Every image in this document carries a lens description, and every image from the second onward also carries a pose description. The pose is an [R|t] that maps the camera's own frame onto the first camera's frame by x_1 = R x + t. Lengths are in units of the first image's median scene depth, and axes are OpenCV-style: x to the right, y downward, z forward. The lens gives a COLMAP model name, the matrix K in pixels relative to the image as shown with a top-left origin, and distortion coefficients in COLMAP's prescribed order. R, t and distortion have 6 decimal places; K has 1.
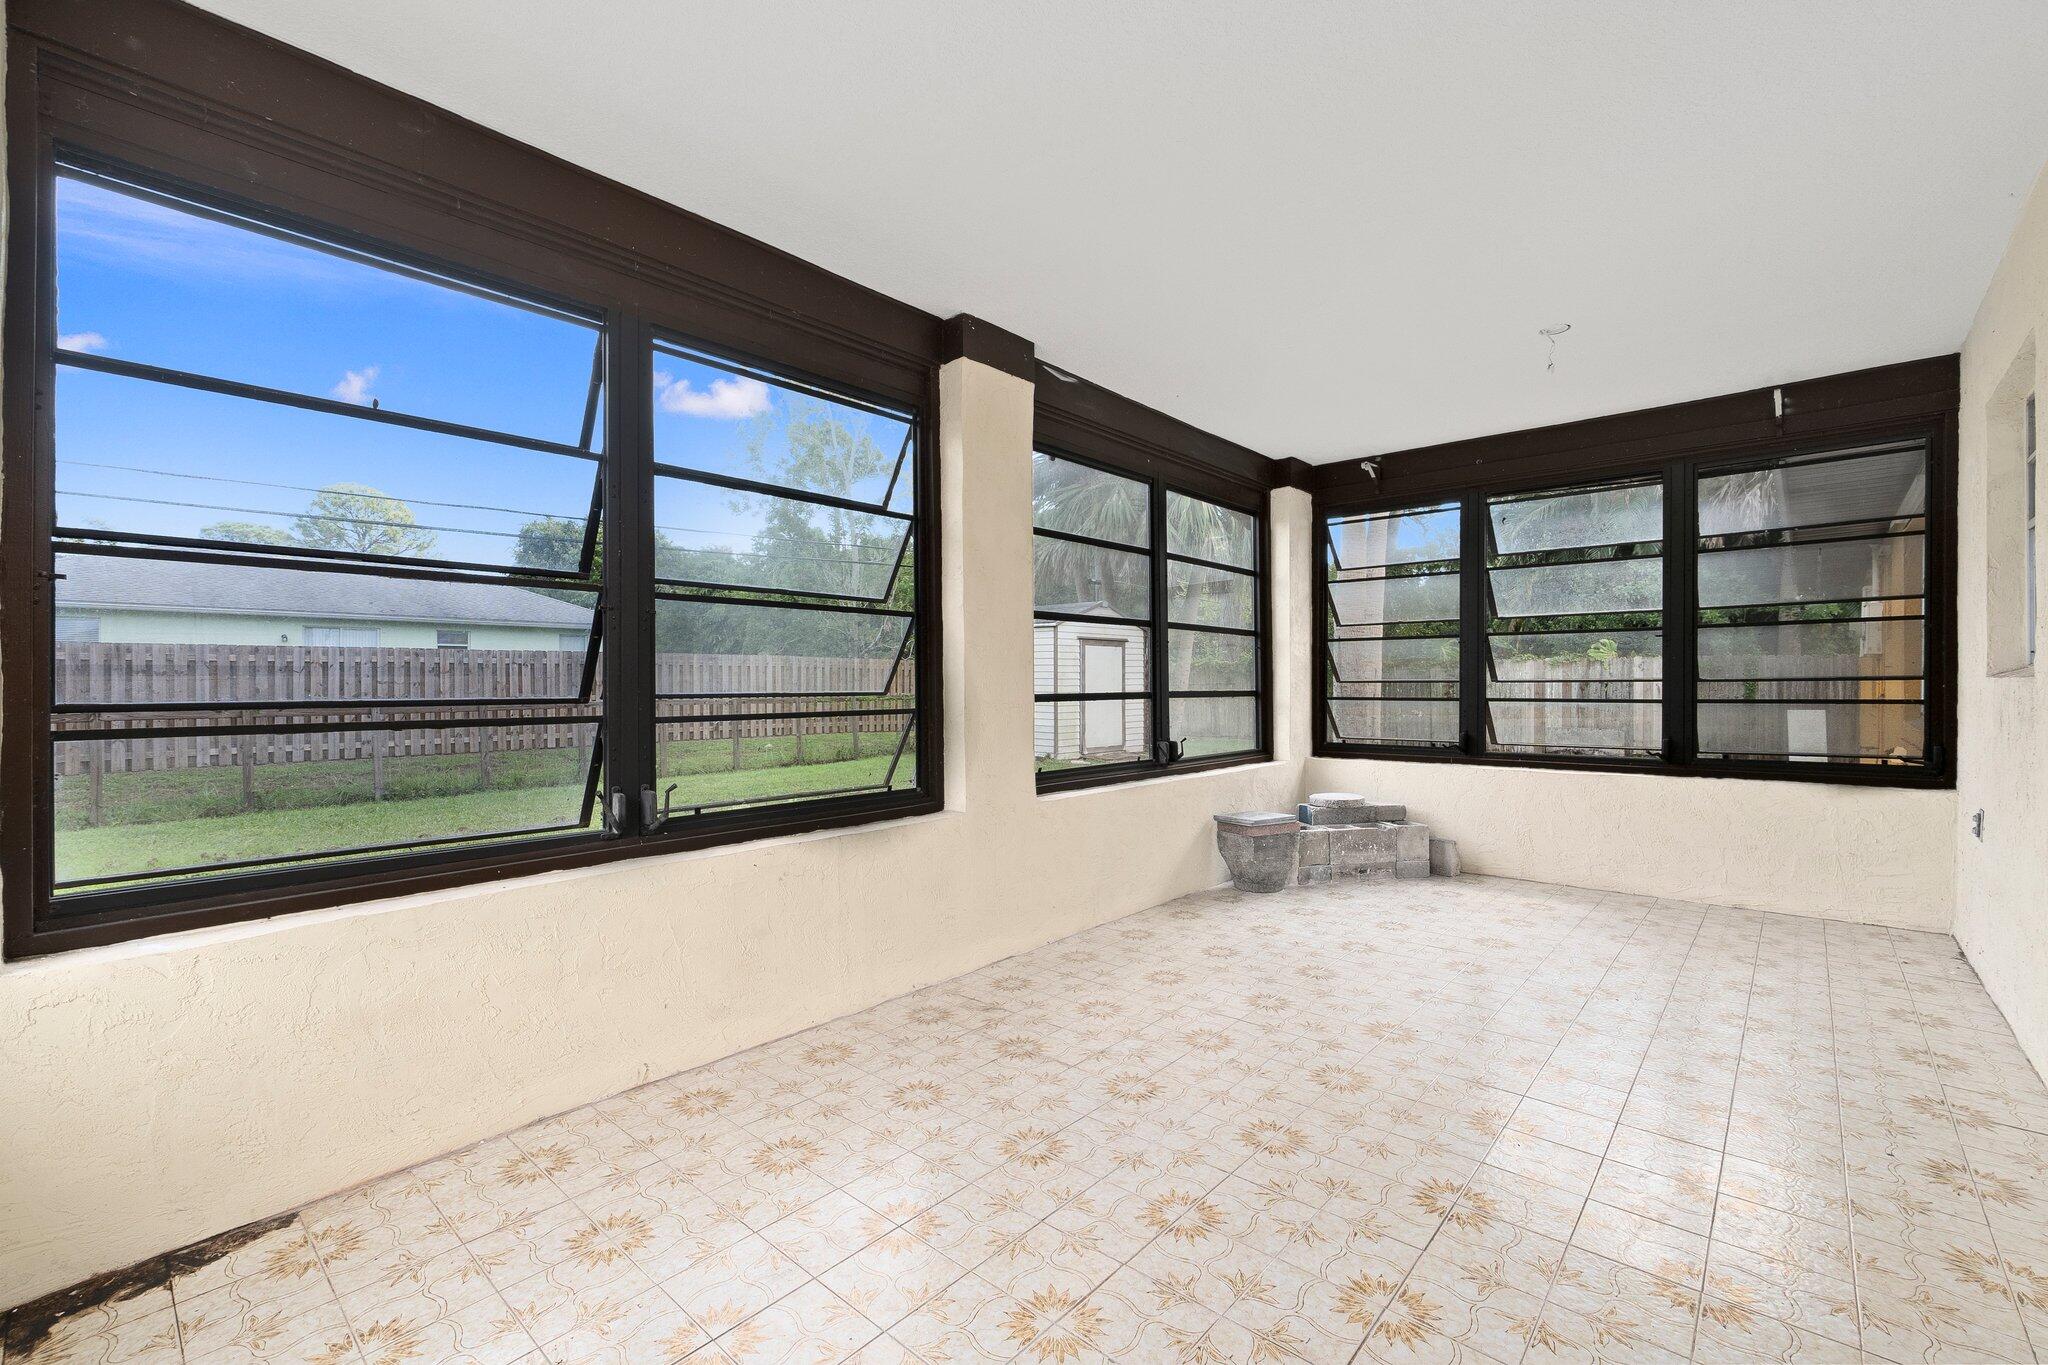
lens RADIAL K [[887.1, 0, 983.6], [0, 887.1, 684.4], [0, 0, 1]] dist [-0.009478, 0.001774]
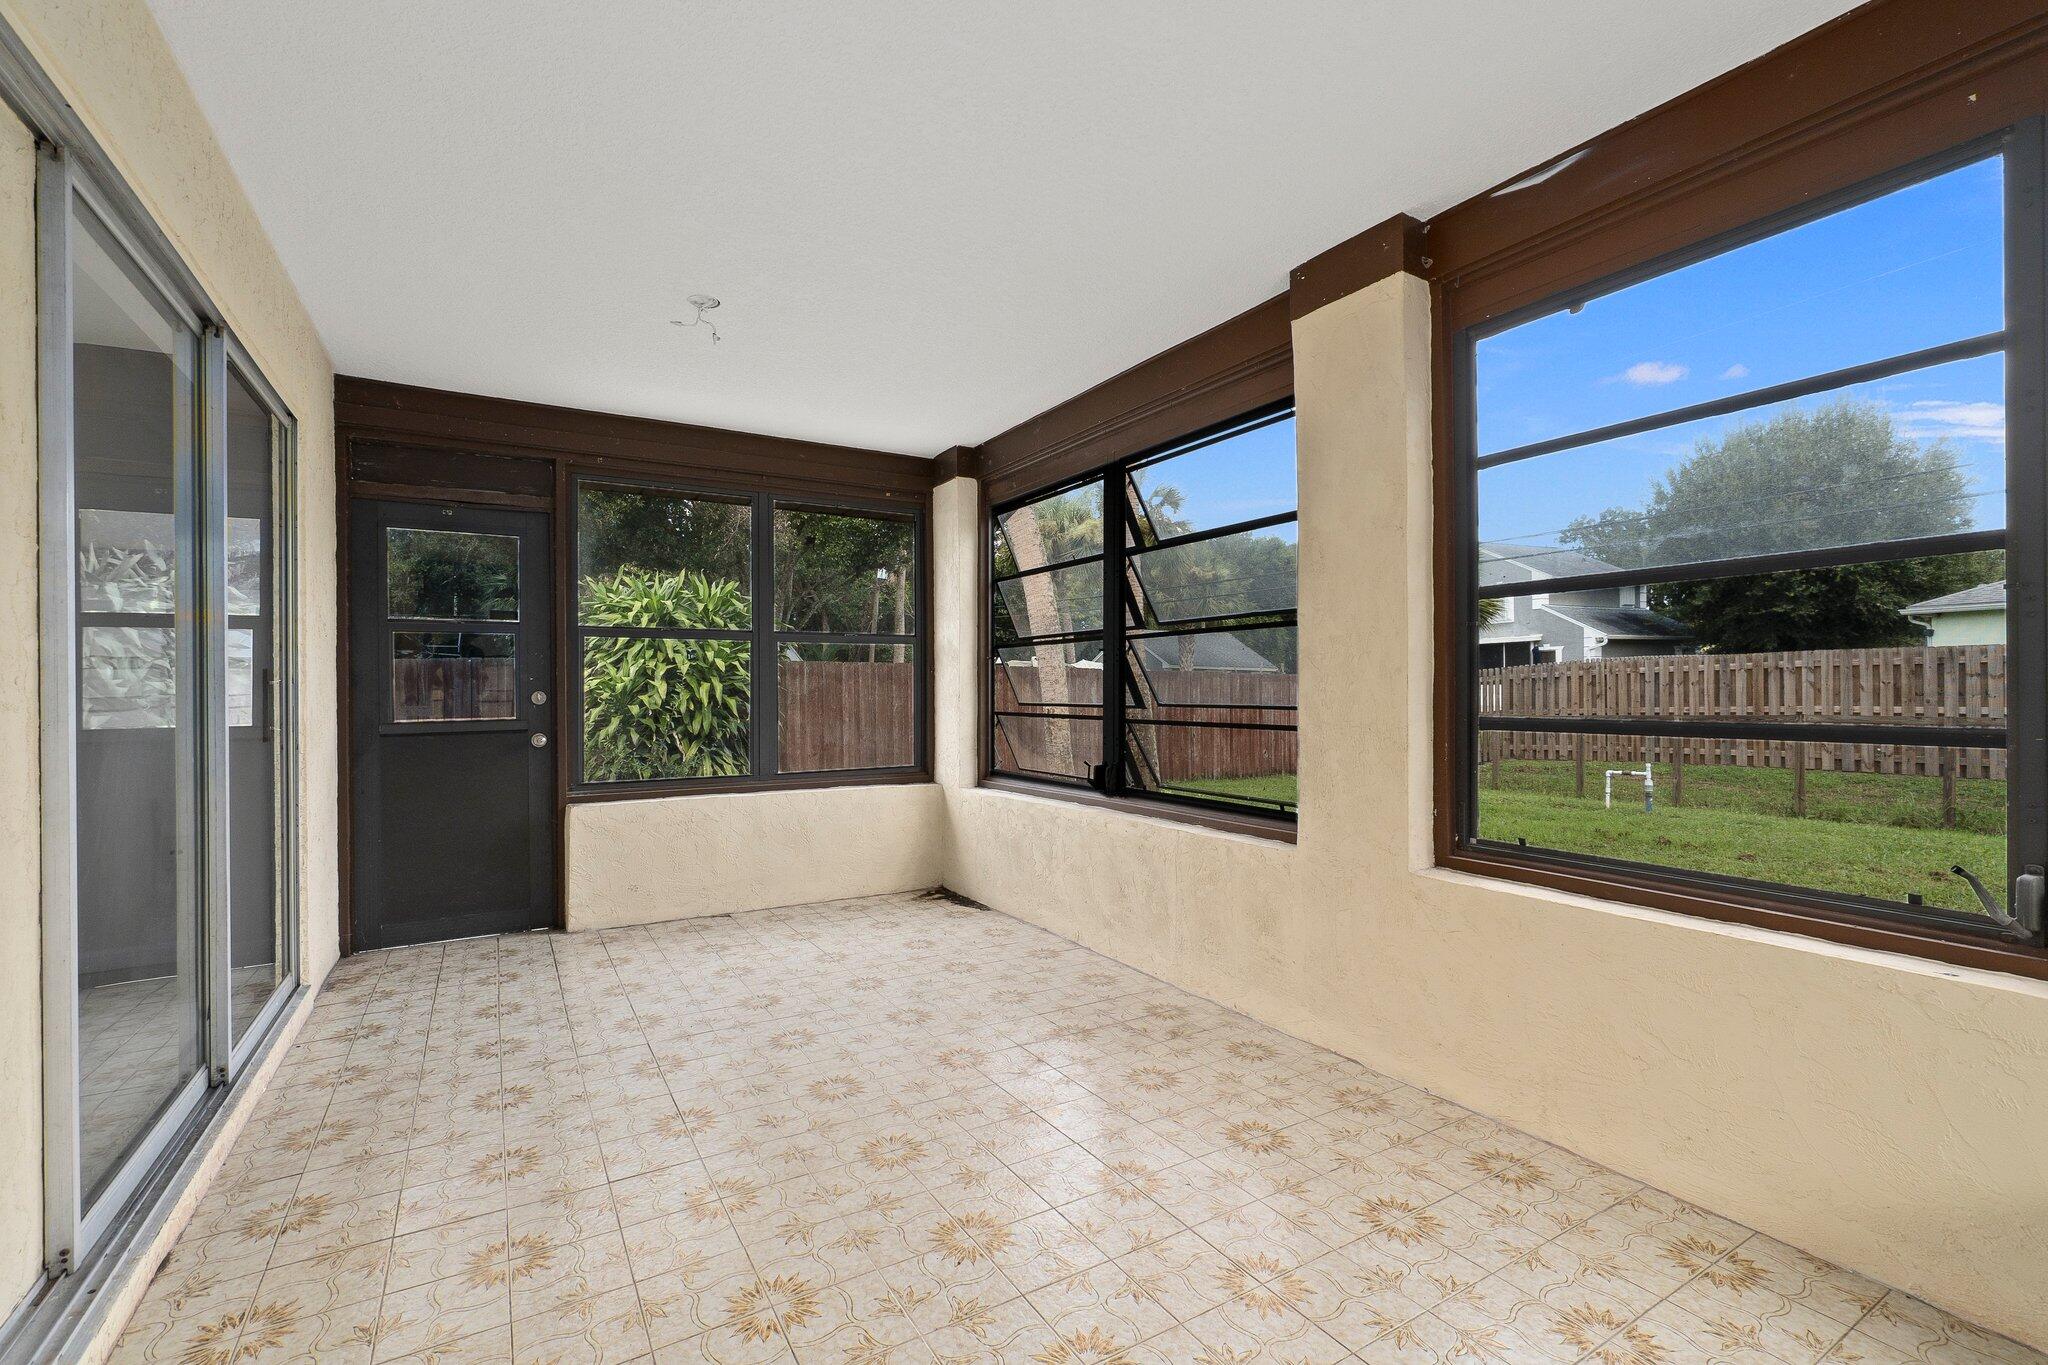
lens RADIAL K [[887.1, 0, 1029.6], [0, 887.1, 679.8], [0, 0, 1]] dist [-0.009478, 0.001774]
pose [[-0.266978, -0.005801, -0.963685, 0.963992], [0.001117, 0.999979, -0.006329, -0.015380], [0.963702, -0.002767, -0.266966, 1.081137]]
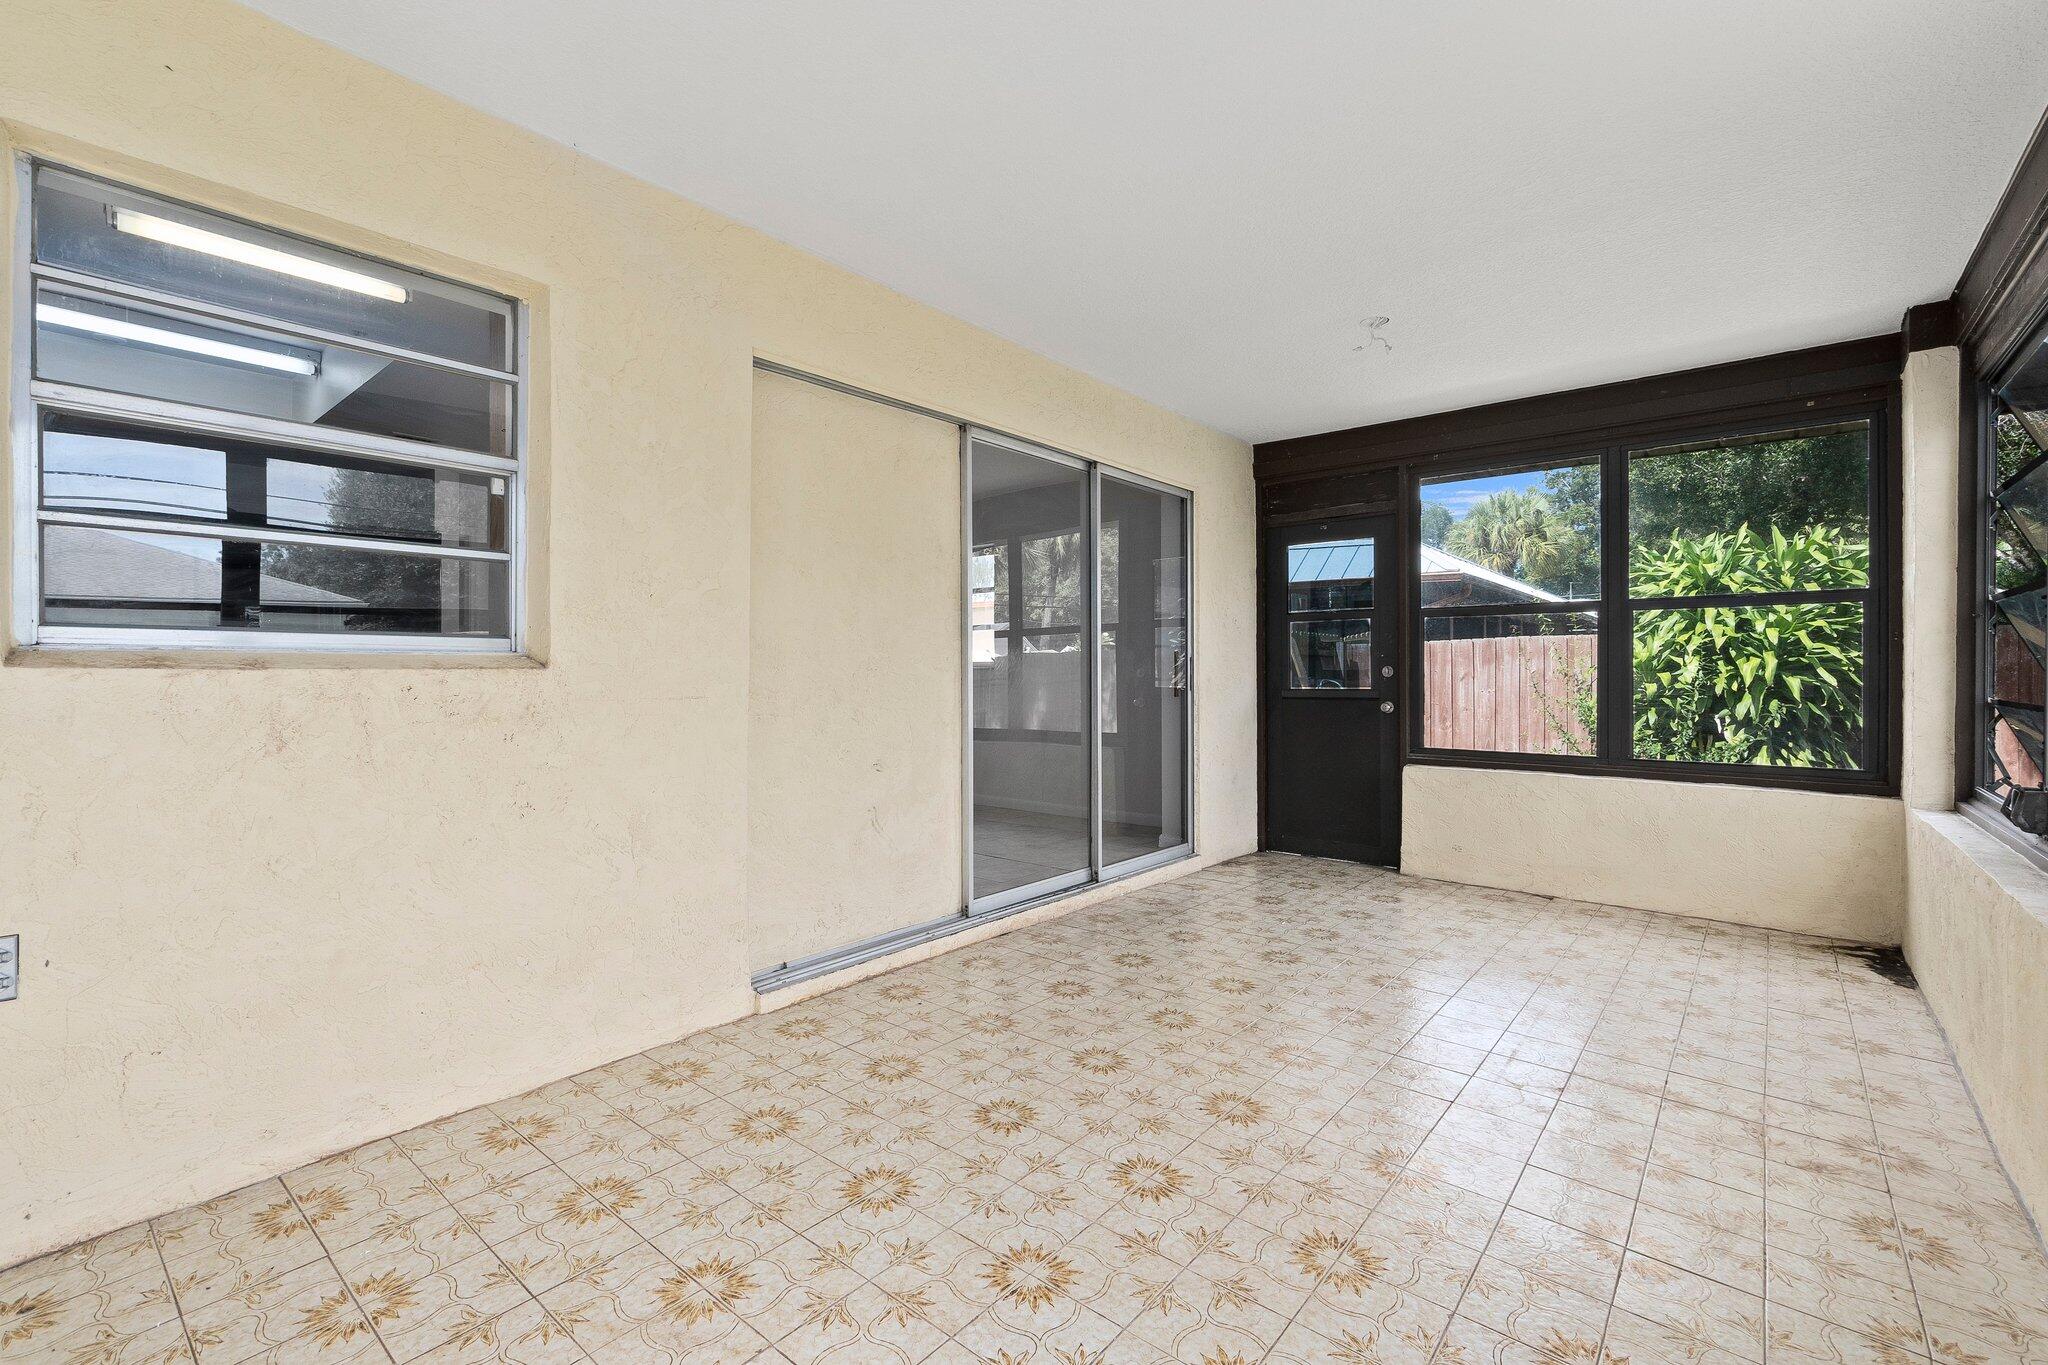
lens RADIAL K [[887.1, 0, 979.7], [0, 887.1, 674.8], [0, 0, 1]] dist [-0.009478, 0.001774]
pose [[-0.999457, 0.002647, -0.032844, 0.637622], [0.002312, 0.999945, 0.010227, -0.009467], [0.032869, 0.010145, -0.999408, 1.593157]]
